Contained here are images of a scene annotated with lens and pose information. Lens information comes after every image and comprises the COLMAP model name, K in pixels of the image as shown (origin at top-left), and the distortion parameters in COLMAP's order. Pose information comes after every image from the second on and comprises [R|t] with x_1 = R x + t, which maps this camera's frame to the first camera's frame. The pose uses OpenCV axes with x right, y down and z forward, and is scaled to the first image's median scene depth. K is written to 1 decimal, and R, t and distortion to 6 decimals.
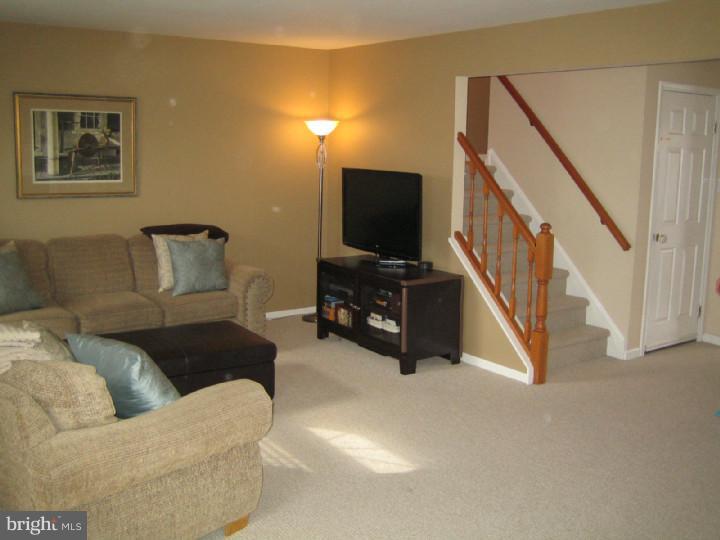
lens RADIAL K [[725.2, 0, 358.8], [0, 725.2, 264.0], [0, 0, 1]] dist [-0.127051, 0.000000]
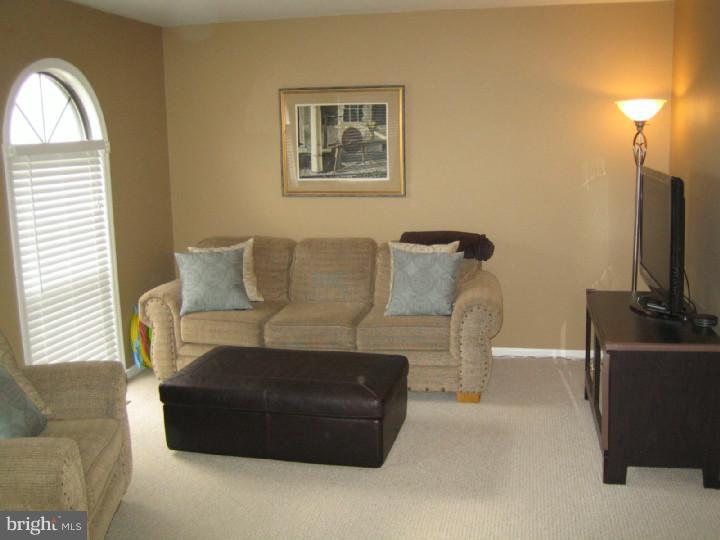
lens RADIAL K [[725.2, 0, 360.9], [0, 725.2, 274.6], [0, 0, 1]] dist [-0.127051, 0.000000]
pose [[0.693950, 0.103185, -0.712591, 0.319510], [-0.078305, 0.994624, 0.067768, -0.057587], [0.715752, 0.008772, 0.698299, 0.350403]]
